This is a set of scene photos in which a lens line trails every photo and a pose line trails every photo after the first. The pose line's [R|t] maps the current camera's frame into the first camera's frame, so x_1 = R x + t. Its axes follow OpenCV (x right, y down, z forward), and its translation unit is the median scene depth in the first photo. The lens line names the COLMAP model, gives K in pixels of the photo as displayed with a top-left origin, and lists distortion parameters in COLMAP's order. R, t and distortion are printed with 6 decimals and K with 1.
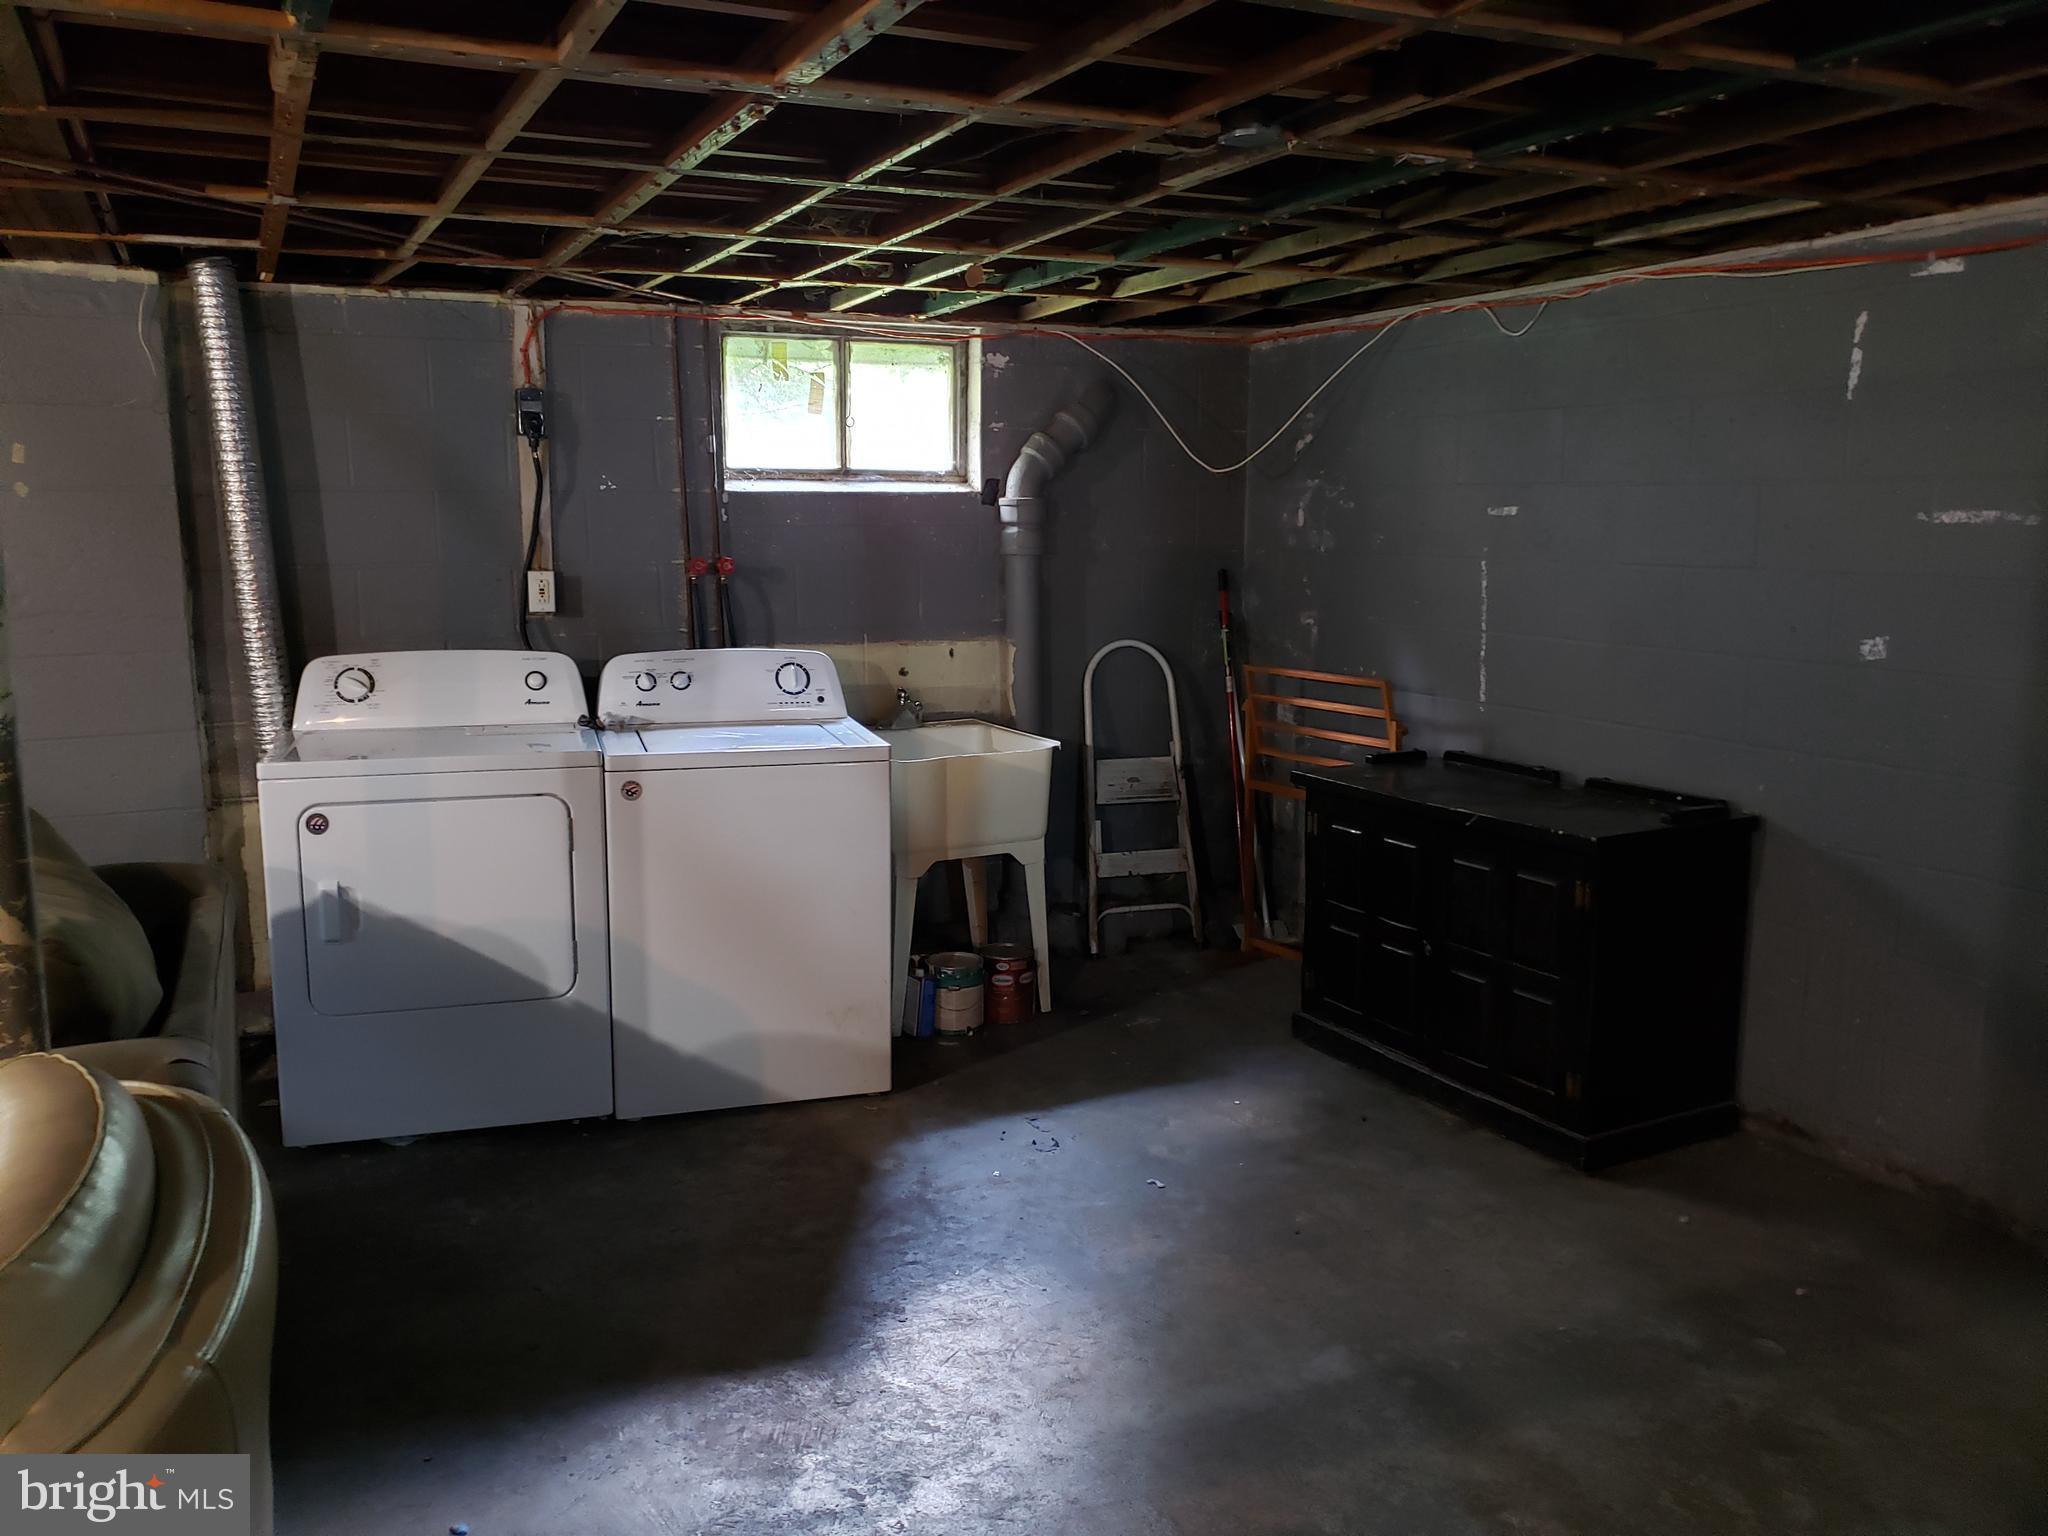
lens RADIAL K [[1577.2, 0, 980.2], [0, 1577.2, 750.5], [0, 0, 1]] dist [0.165500, -0.294928]
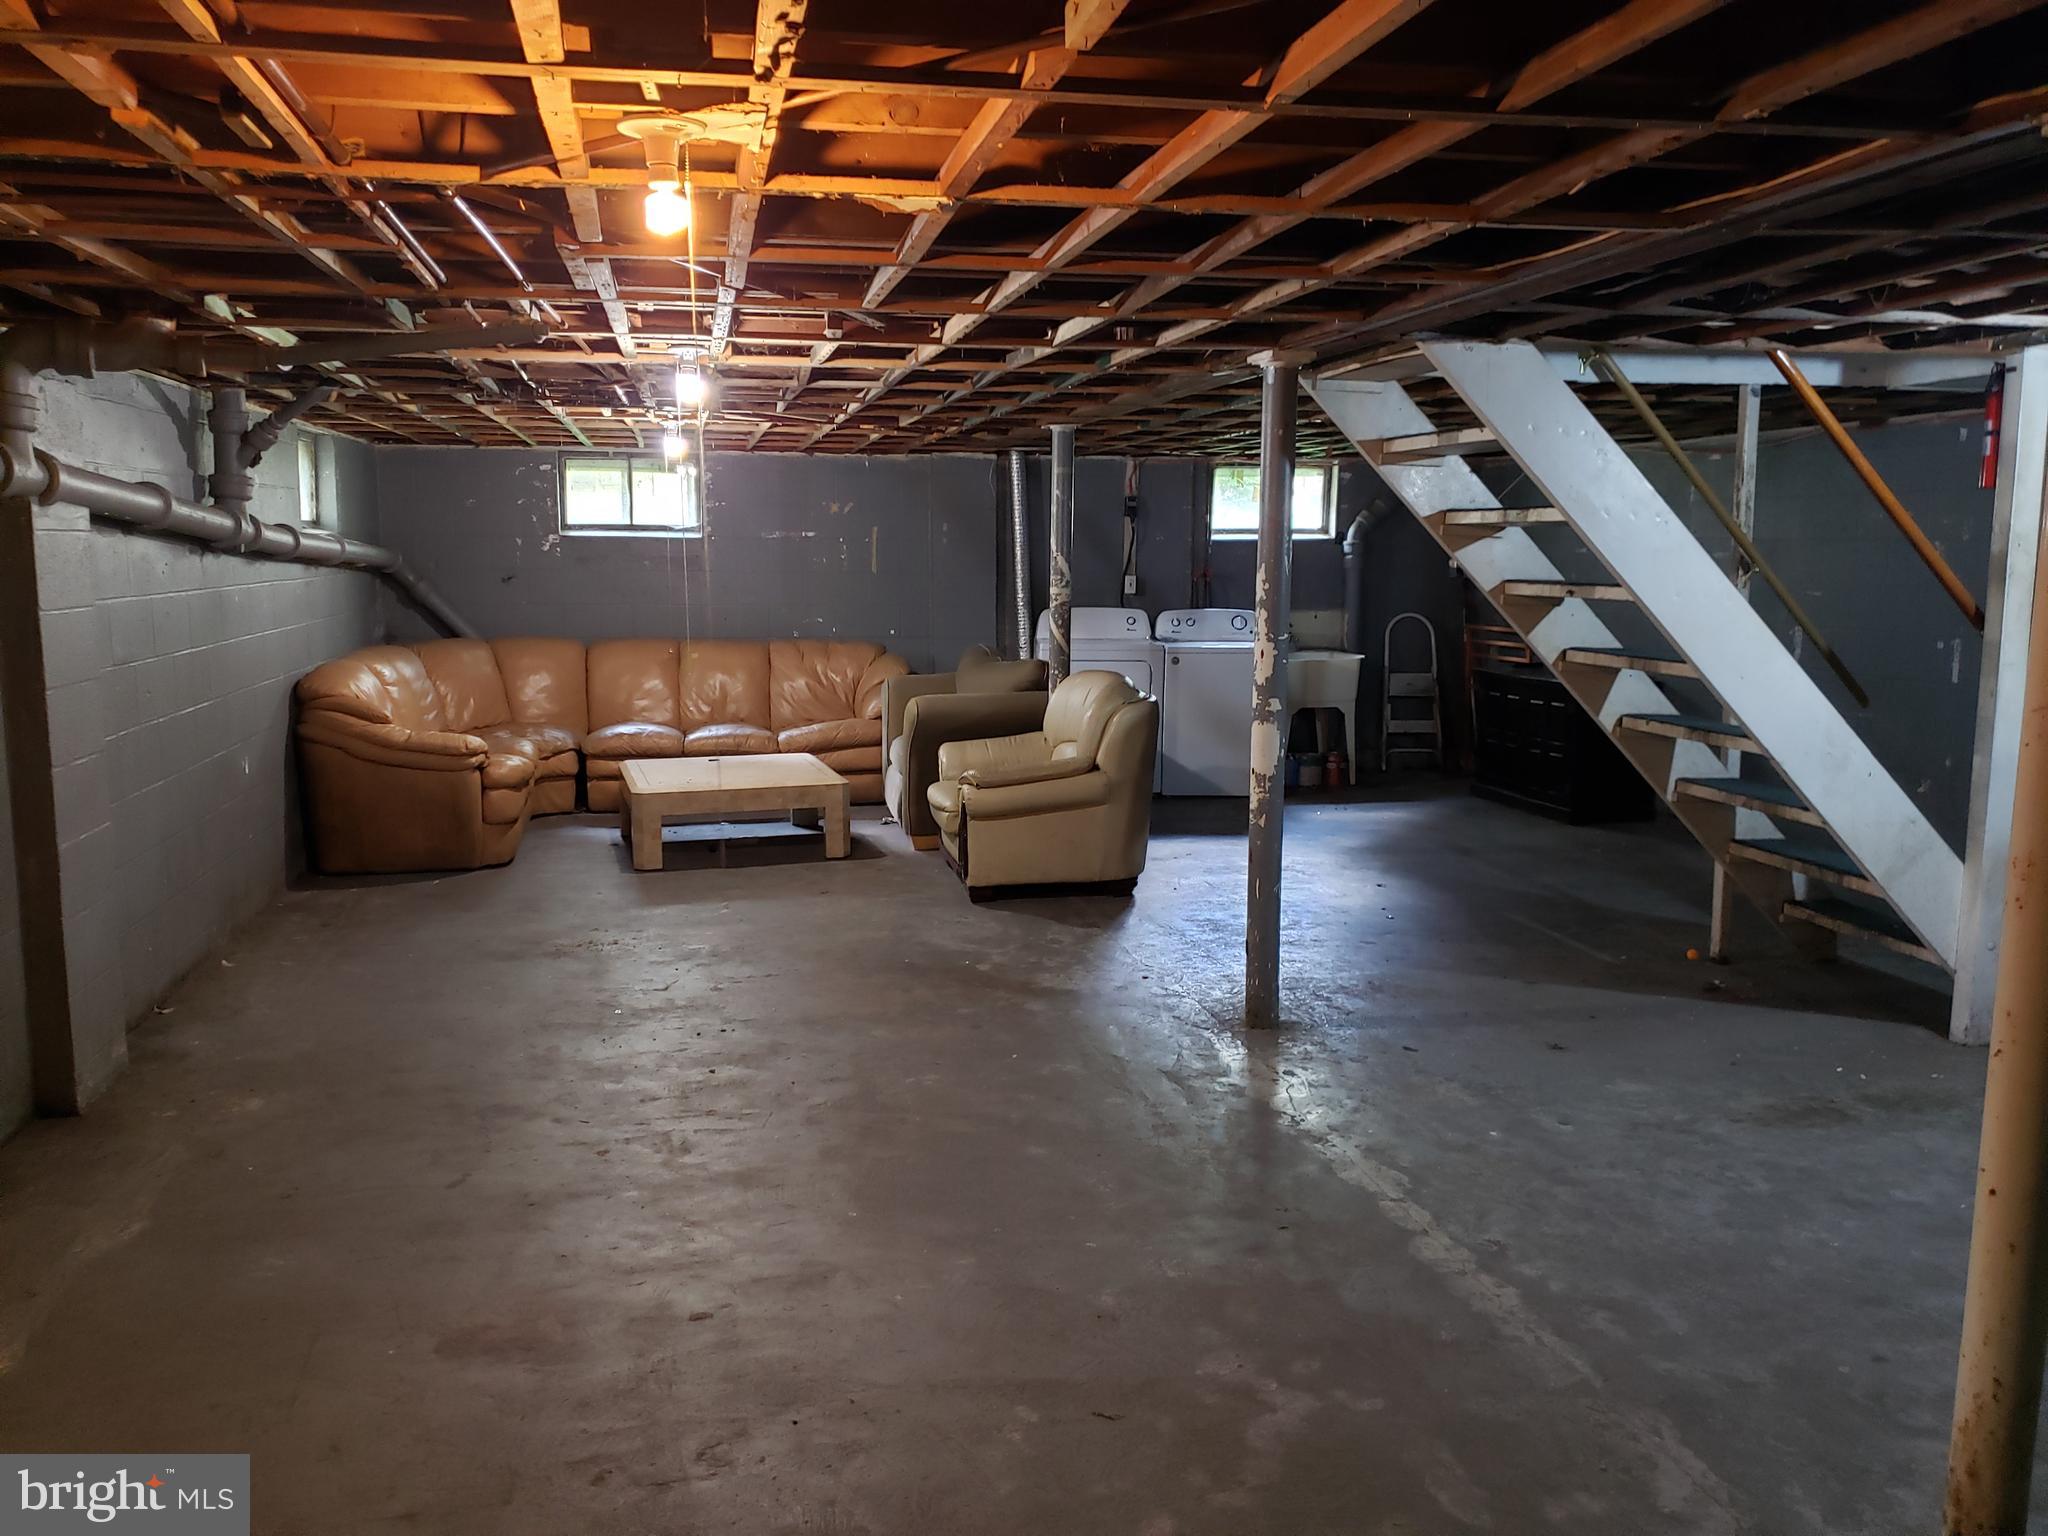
lens RADIAL K [[1577.2, 0, 980.2], [0, 1577.2, 750.5], [0, 0, 1]] dist [0.165500, -0.294928]
pose [[0.966937, 0.040980, -0.251700, 0.094627], [-0.044713, 0.998958, -0.009126, 0.163739], [0.251064, 0.020078, 0.967762, -1.203269]]
